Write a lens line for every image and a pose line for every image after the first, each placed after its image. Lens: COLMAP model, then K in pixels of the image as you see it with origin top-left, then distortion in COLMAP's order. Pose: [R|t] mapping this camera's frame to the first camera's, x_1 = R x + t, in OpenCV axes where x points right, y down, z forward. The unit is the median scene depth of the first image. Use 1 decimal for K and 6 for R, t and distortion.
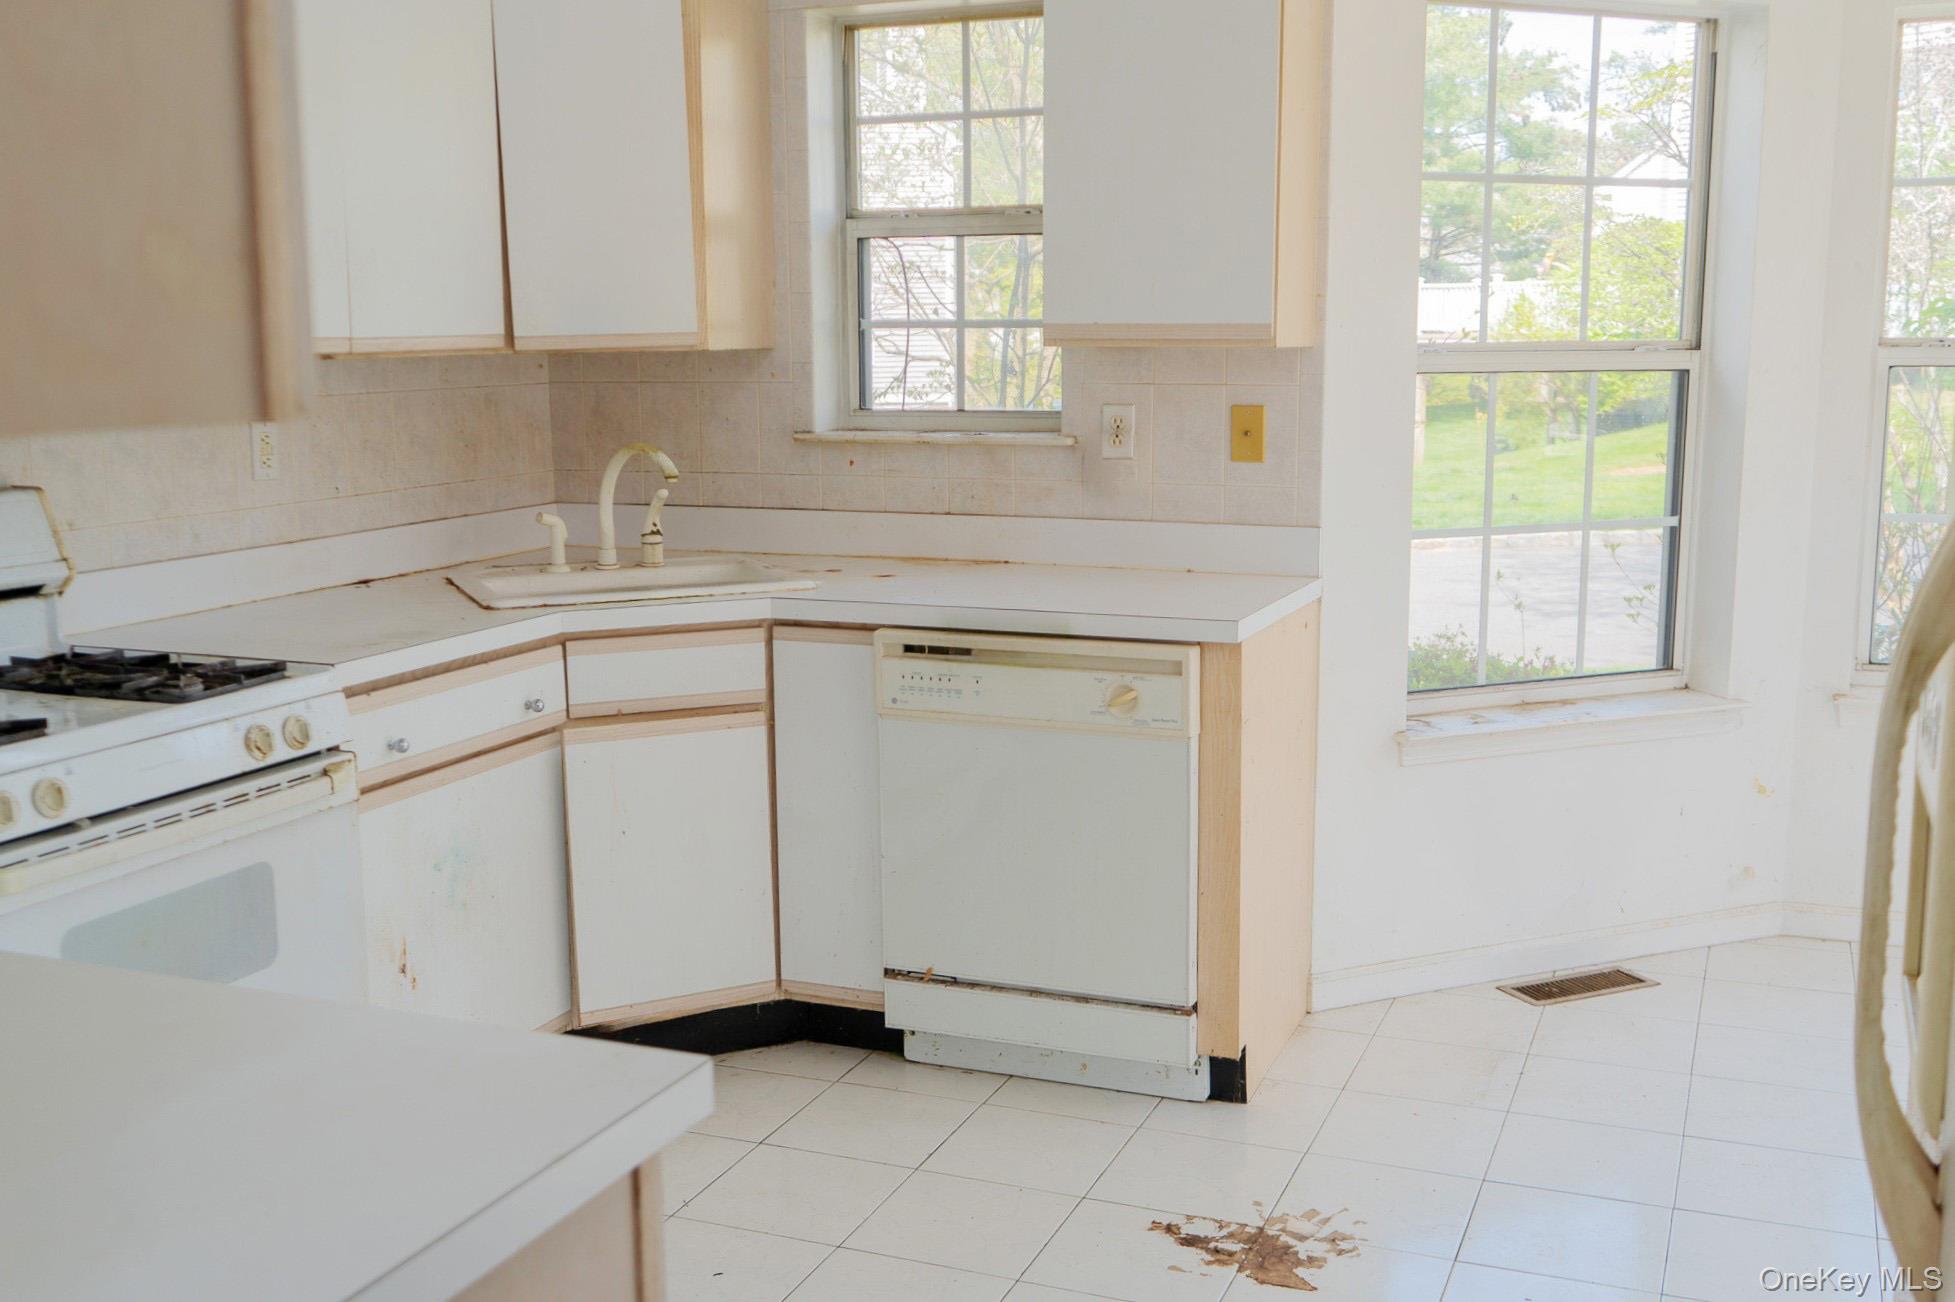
lens RADIAL K [[1985.1, 0, 977.5], [0, 1985.1, 651.0], [0, 0, 1]] dist [0.002218, 0.025719]
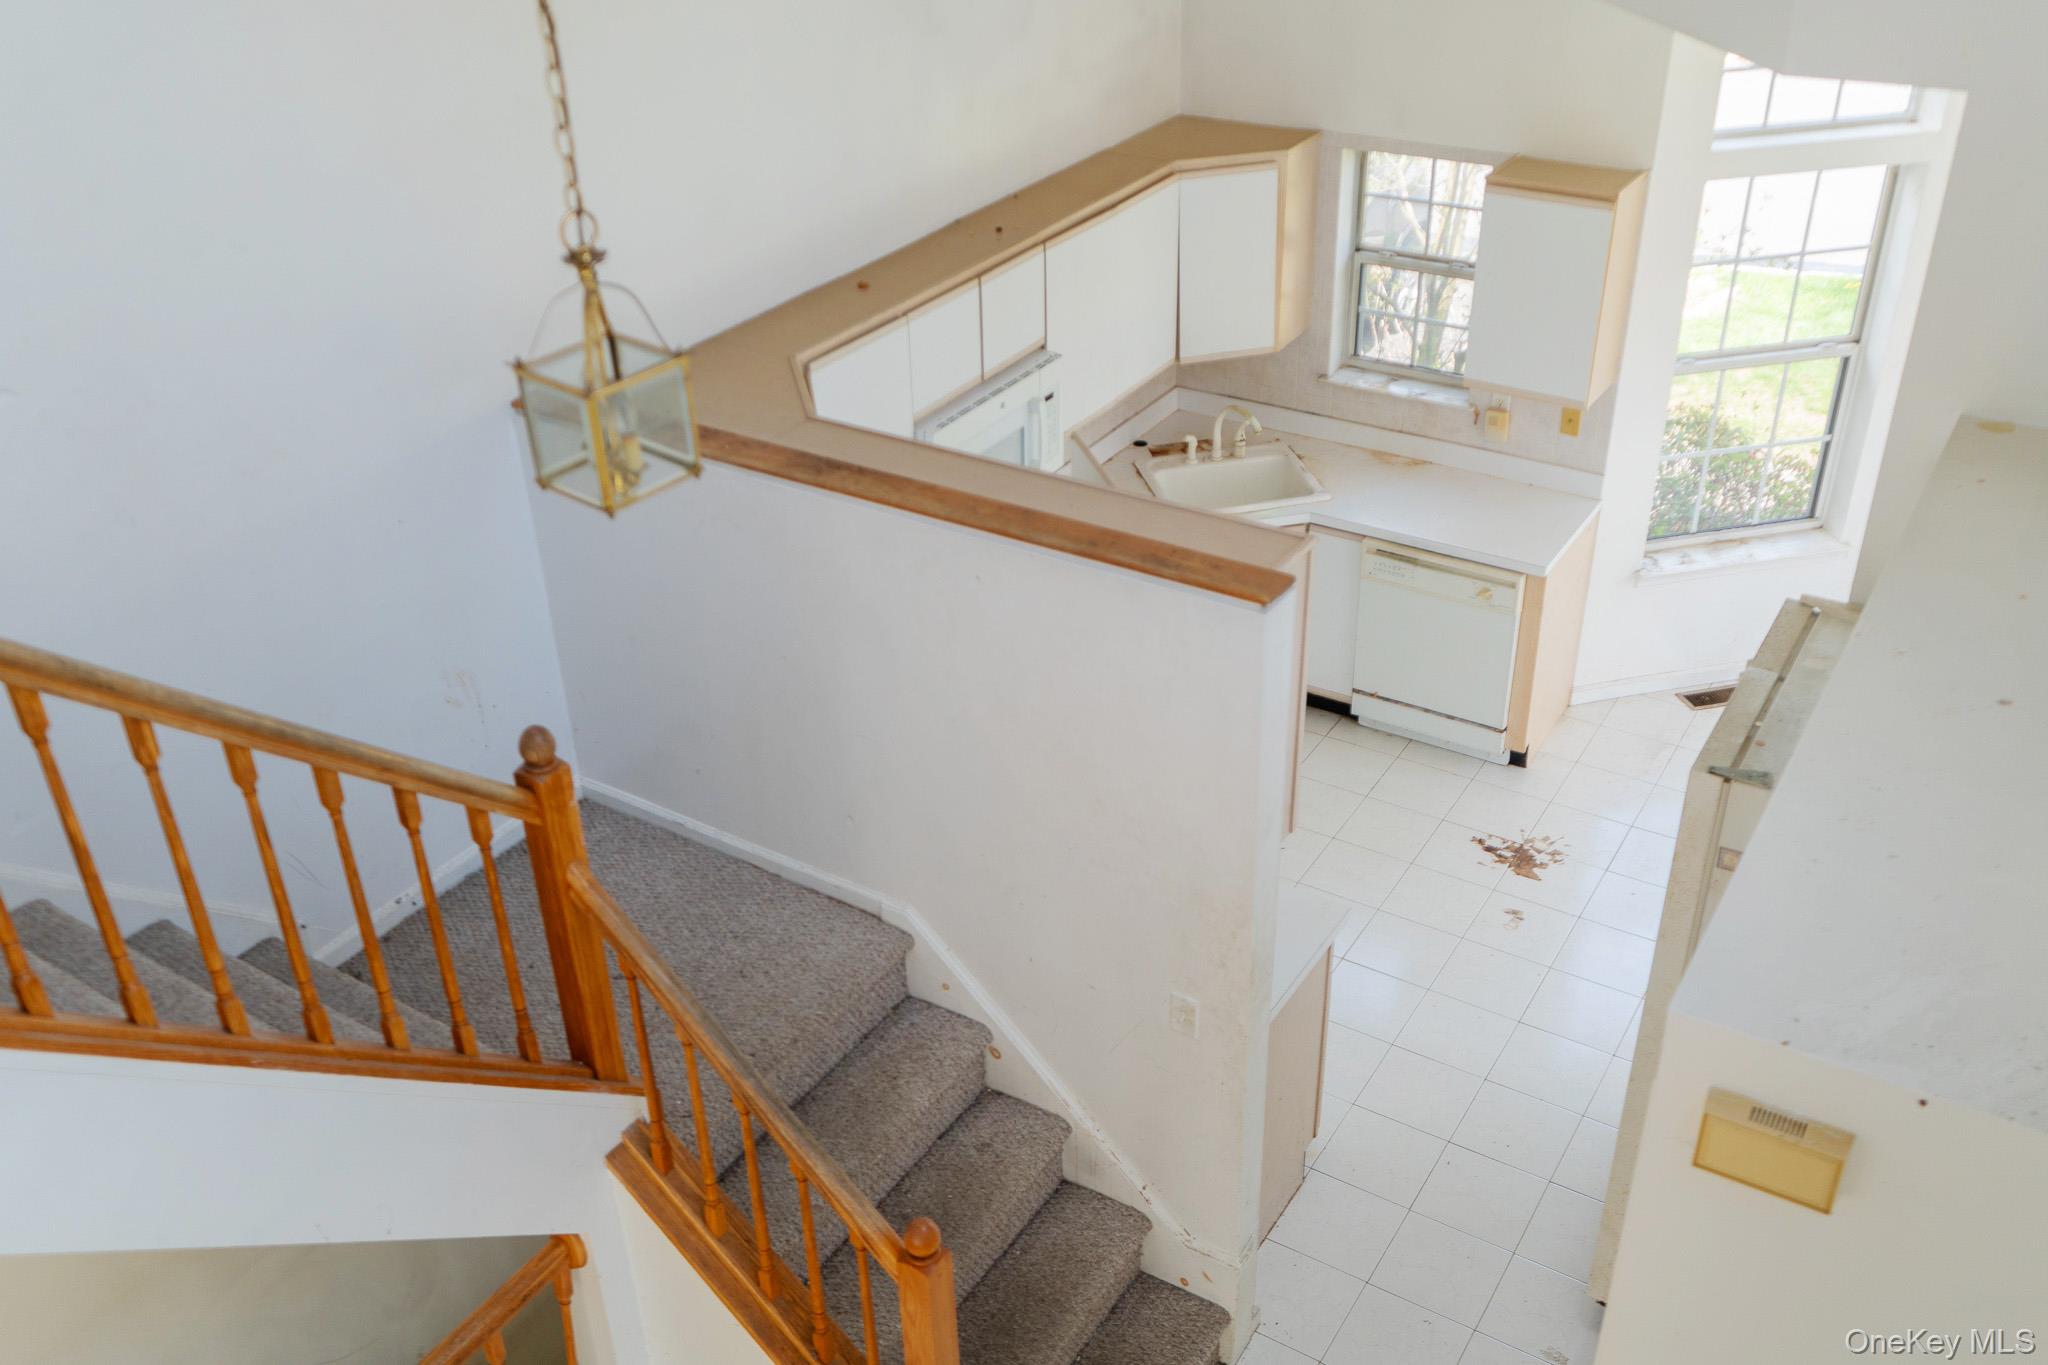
lens RADIAL K [[1870.4, 0, 1024.0], [0, 1870.4, 682.5], [0, 0, 1]] dist [-0.010692, 0.121878]
pose [[0.985537, 0.073007, -0.152925, -0.089924], [-0.011272, 0.928679, 0.370713, -0.577015], [0.169083, -0.363628, 0.916071, -0.850076]]
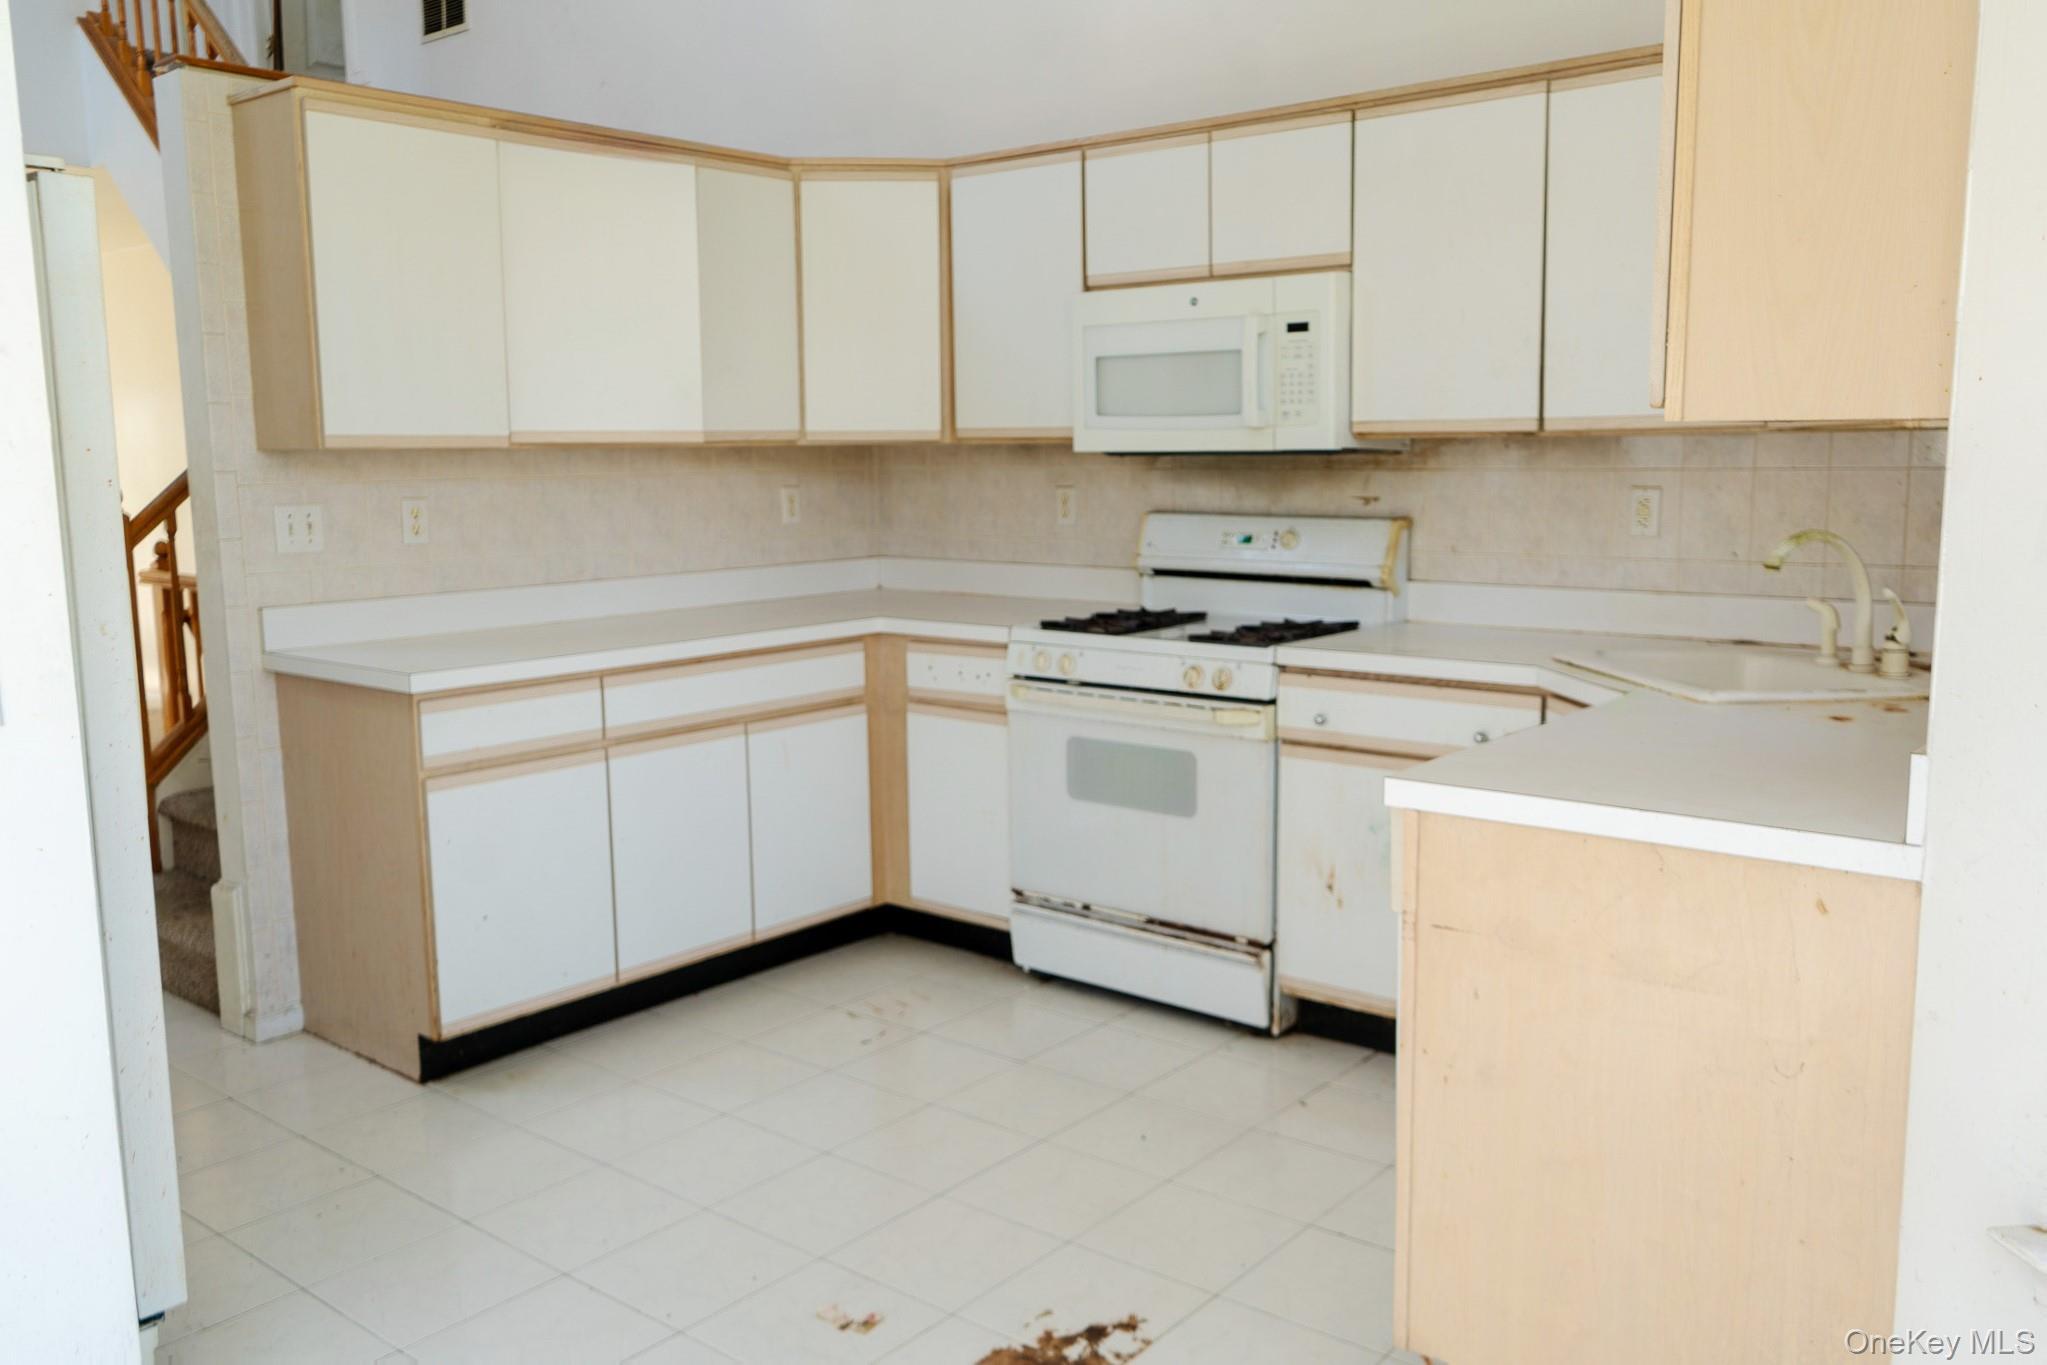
lens RADIAL K [[1647.6, 0, 1023.5], [0, 1647.6, 682.5], [0, 0, 1]] dist [-0.011046, 0.000868]
pose [[-0.298199, 0.147280, -0.943073, 0.725513], [-0.138689, 0.970853, 0.195472, -0.148069], [0.944374, 0.189083, -0.269082, 0.967961]]
